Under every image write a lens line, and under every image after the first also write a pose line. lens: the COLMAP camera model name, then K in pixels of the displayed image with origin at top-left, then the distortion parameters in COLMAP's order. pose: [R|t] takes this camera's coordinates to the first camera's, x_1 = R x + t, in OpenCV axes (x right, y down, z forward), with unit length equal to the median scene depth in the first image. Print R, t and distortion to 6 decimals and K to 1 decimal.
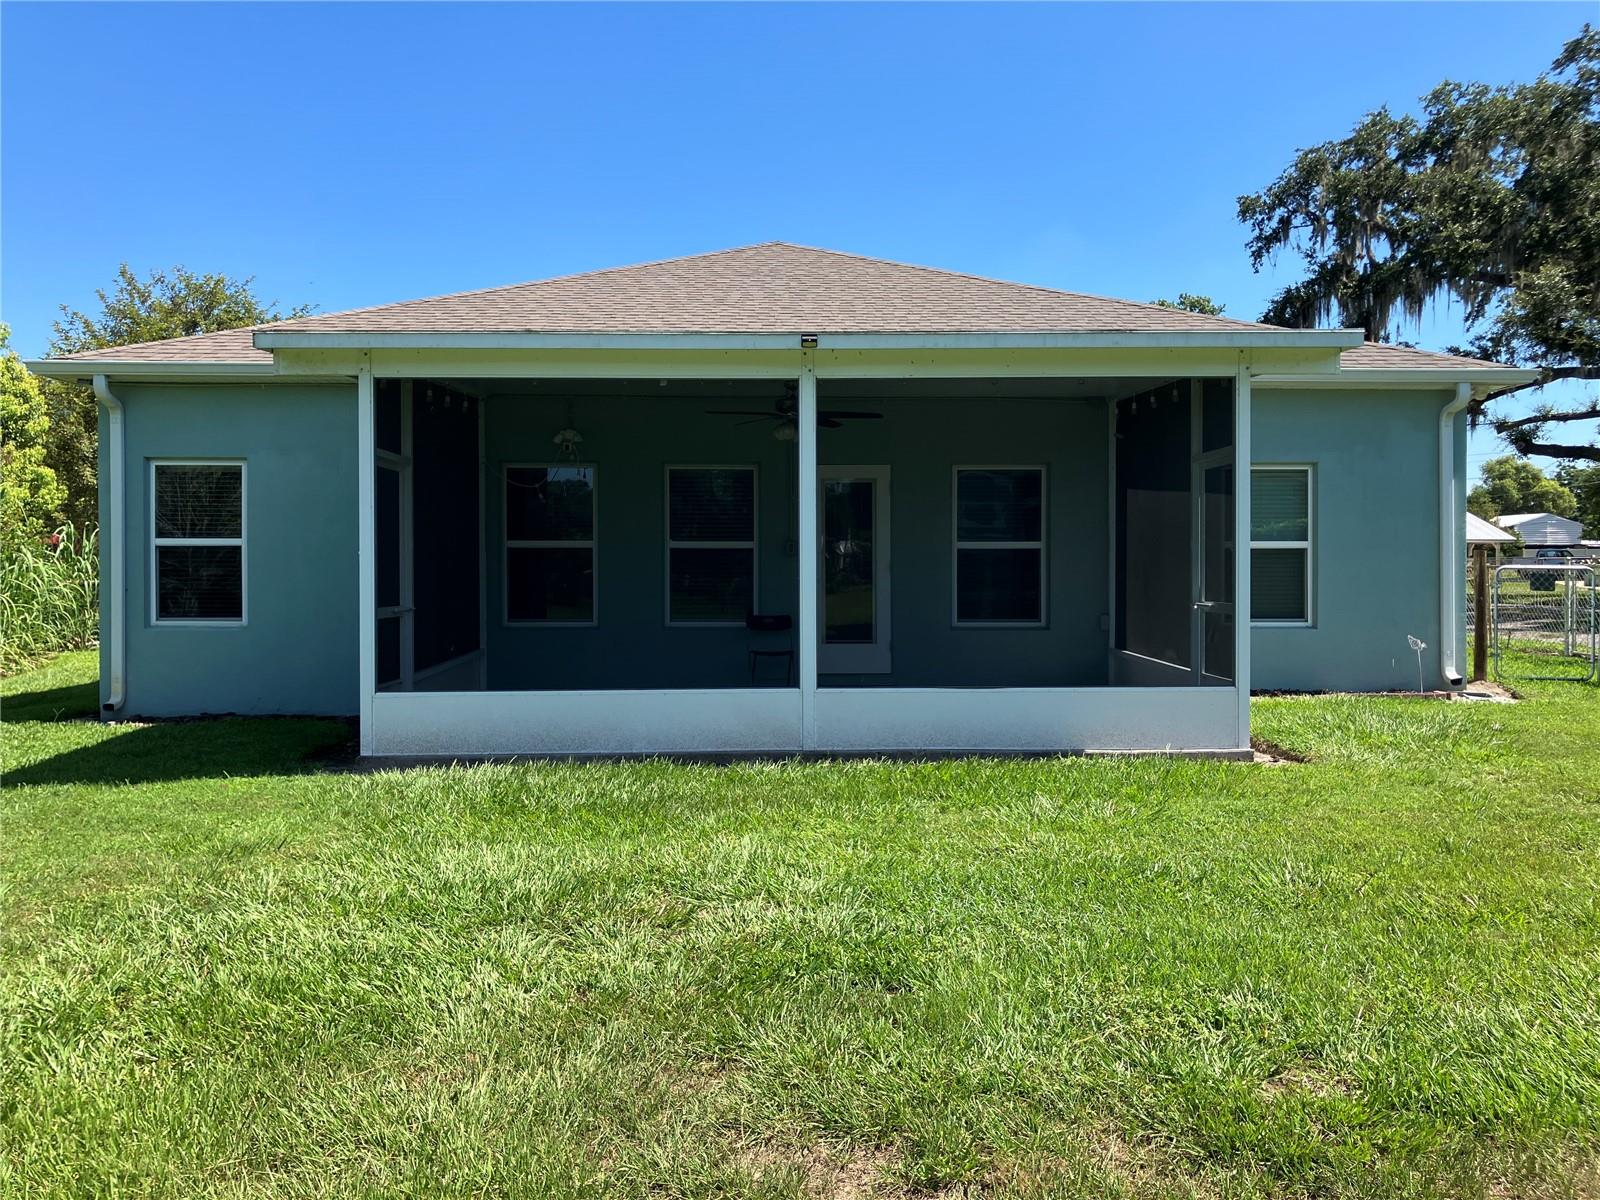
lens RADIAL K [[1361.9, 0, 800.0], [0, 1361.9, 600.0], [0, 0, 1]] dist [0.001908, 0.000350]
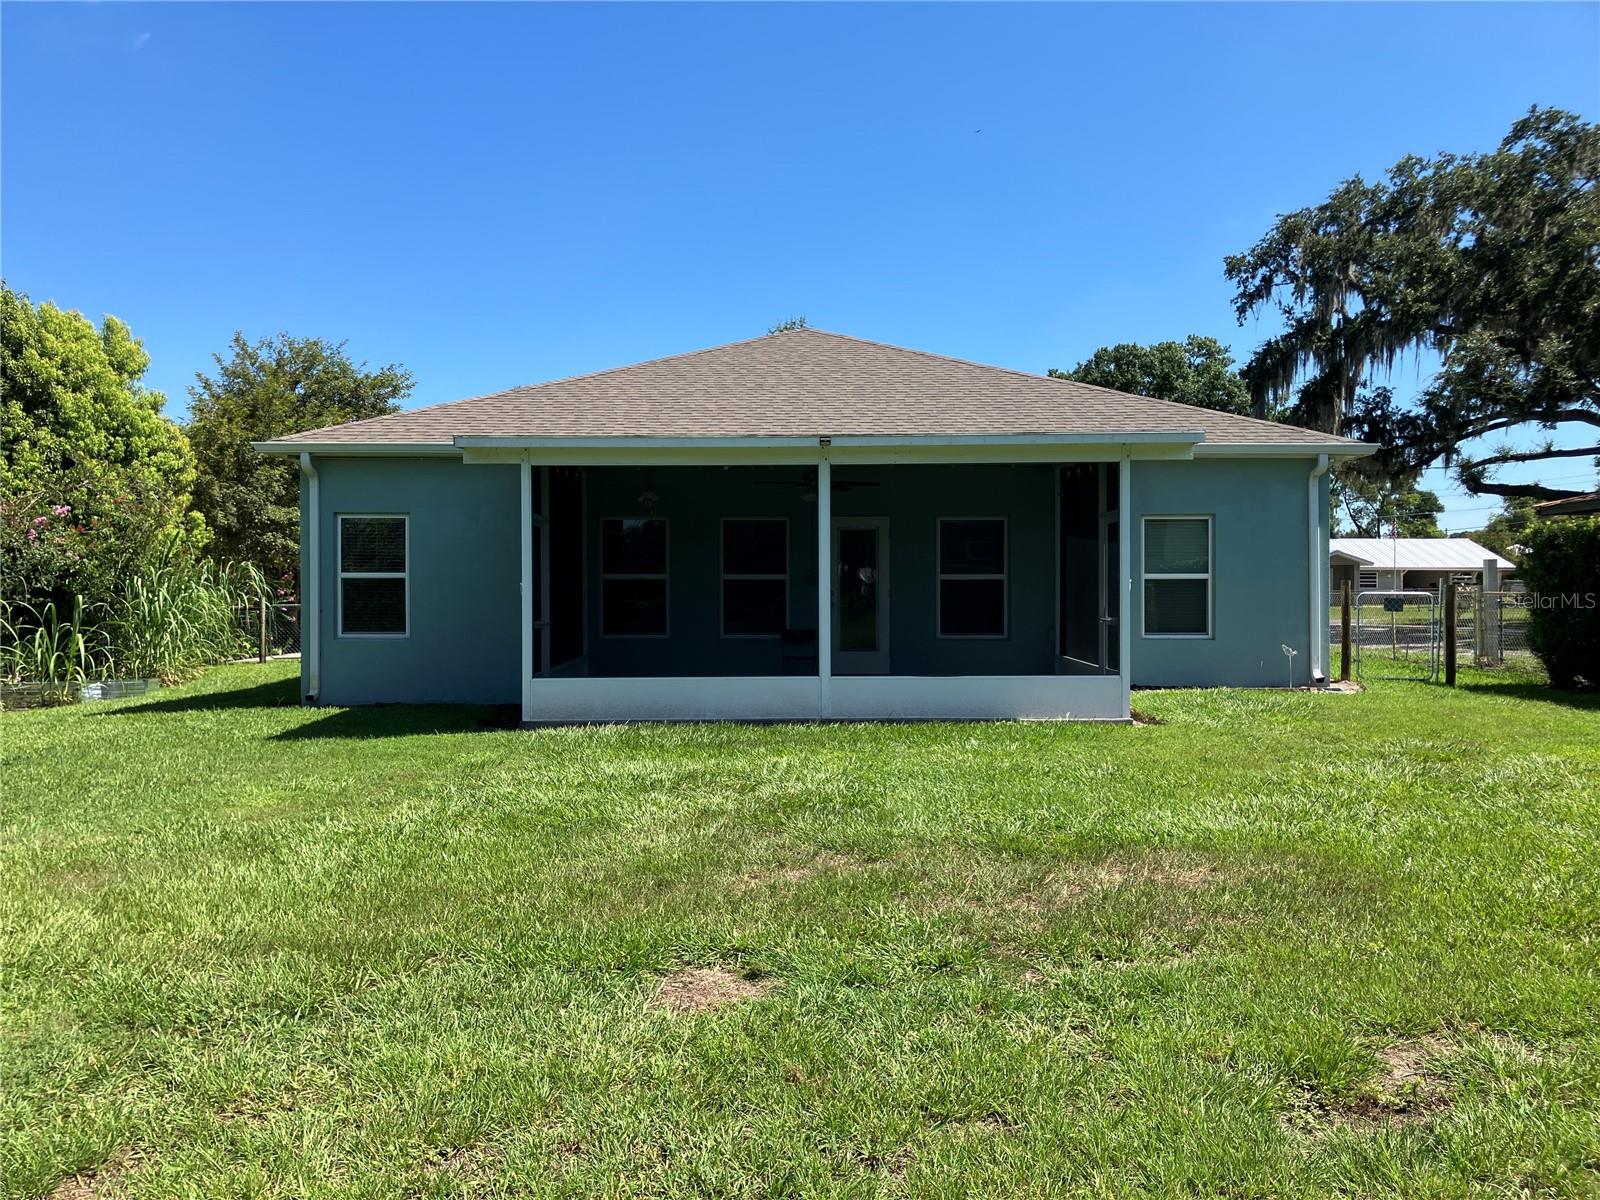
lens RADIAL K [[1361.9, 0, 800.0], [0, 1361.9, 600.0], [0, 0, 1]] dist [0.001908, 0.000350]
pose [[0.999776, -0.000719, -0.021141, 0.006836], [0.000289, 0.999793, -0.020351, 0.008661], [0.021151, 0.020340, 0.999569, -0.313721]]
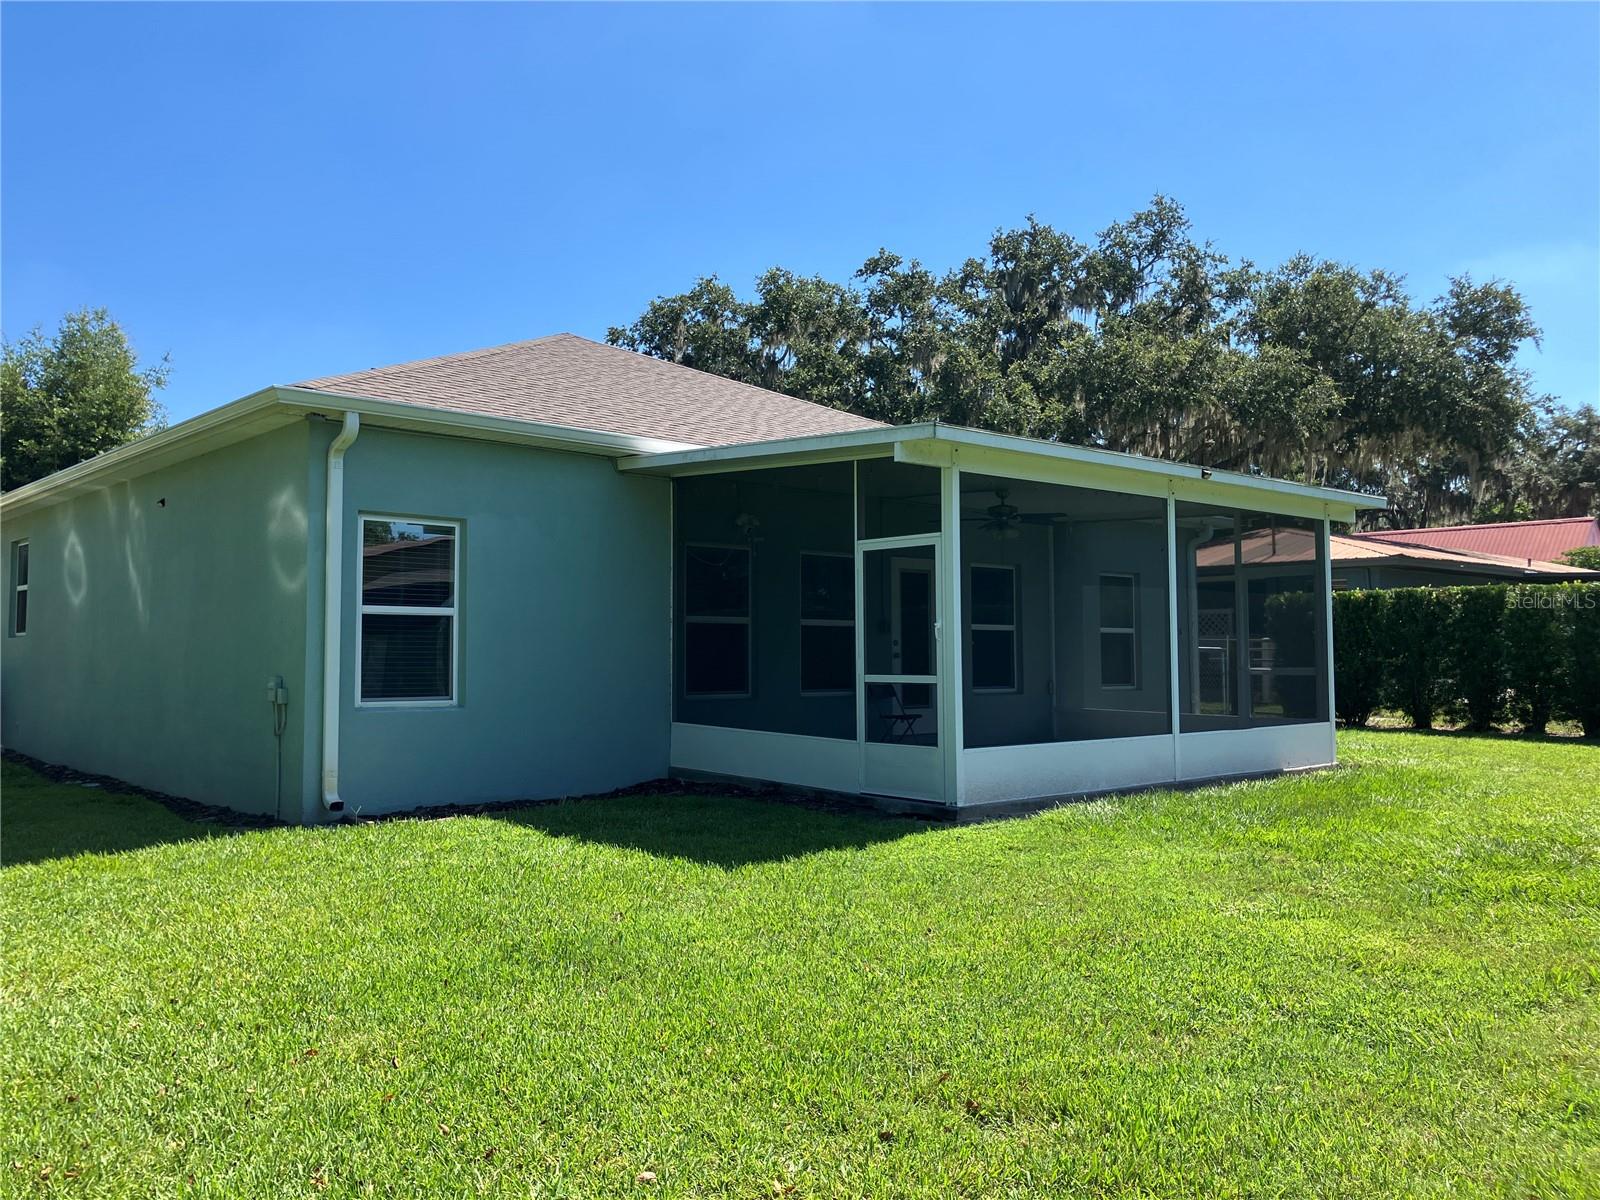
lens RADIAL K [[1301.2, 0, 800.0], [0, 1301.2, 600.0], [0, 0, 1]] dist [0.051479, 0.000134]
pose [[0.752477, 0.029579, 0.657954, -0.758220], [0.013284, 0.998106, -0.060063, 0.004308], [-0.658484, 0.053936, 0.750659, 0.189118]]
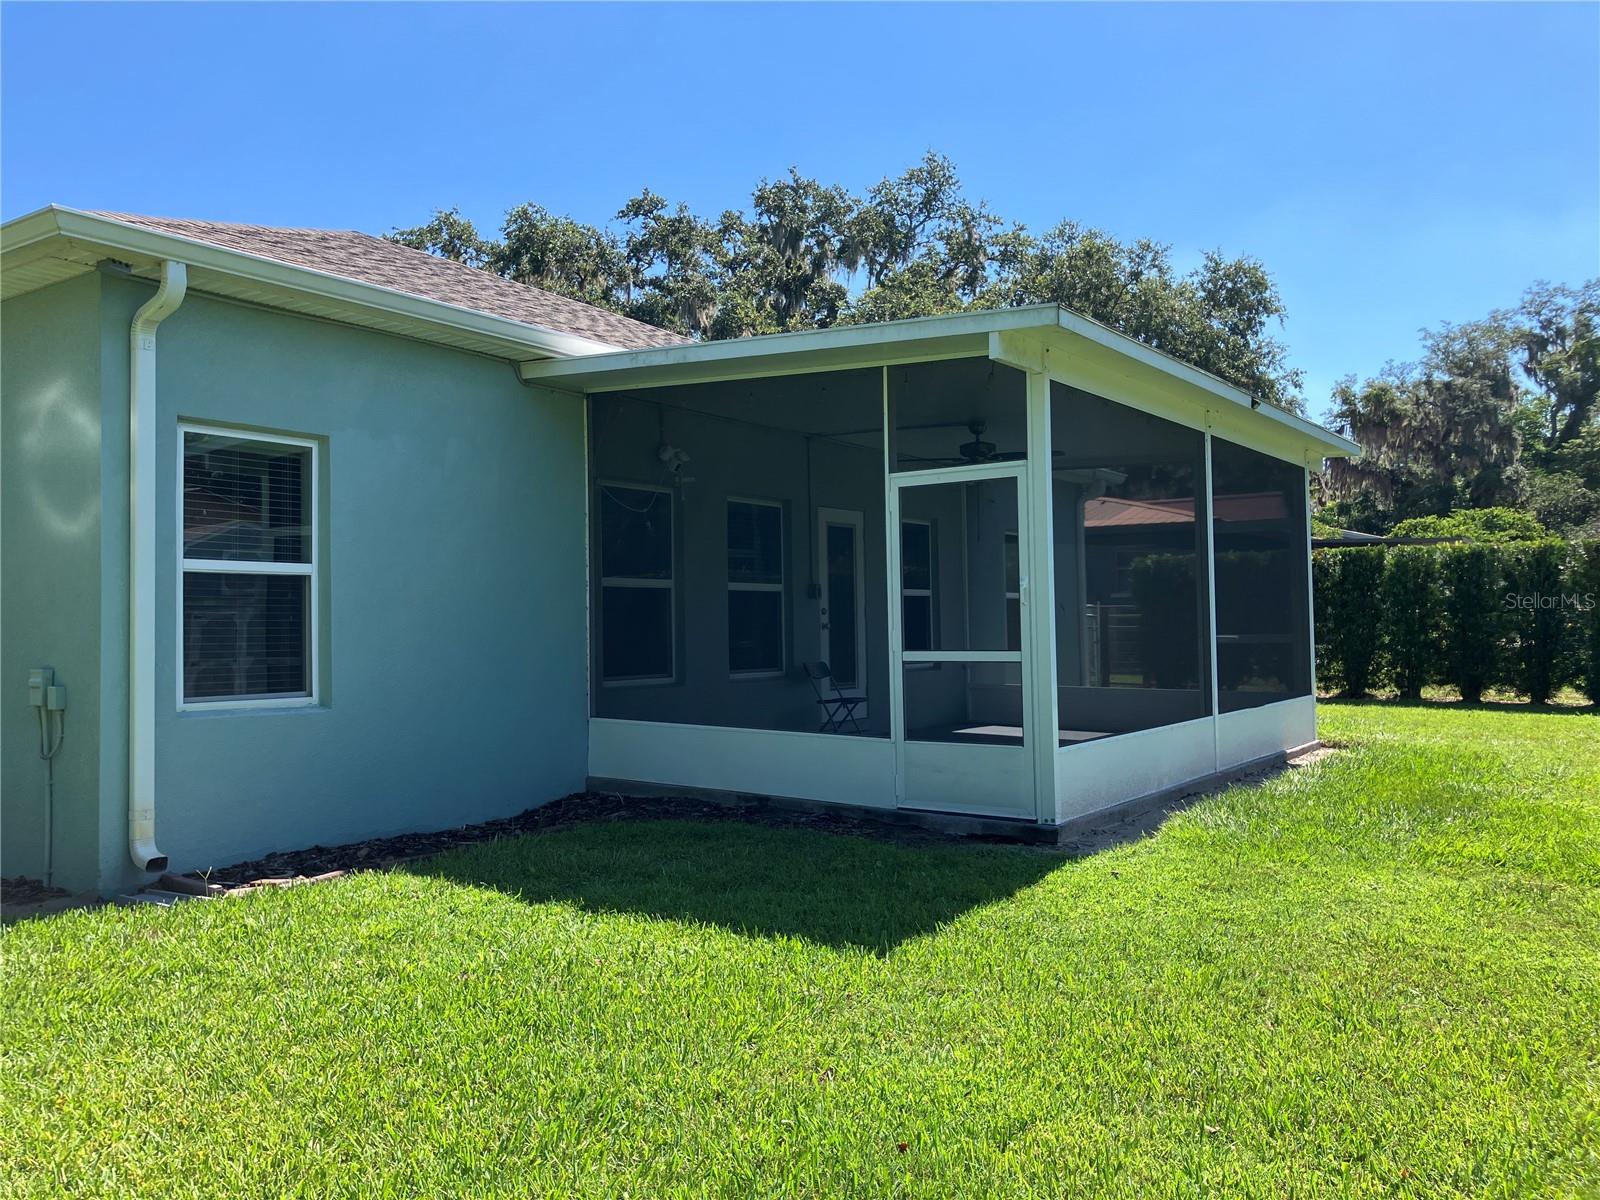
lens RADIAL K [[1300.2, 0, 782.8], [0, 1300.2, 585.6], [0, 0, 1]] dist [0.045821, -0.008656]
pose [[0.590841, 0.019847, 0.806544, -0.721565], [0.028162, 0.998581, -0.045203, -0.001817], [-0.806296, 0.049422, 0.589444, 0.443587]]
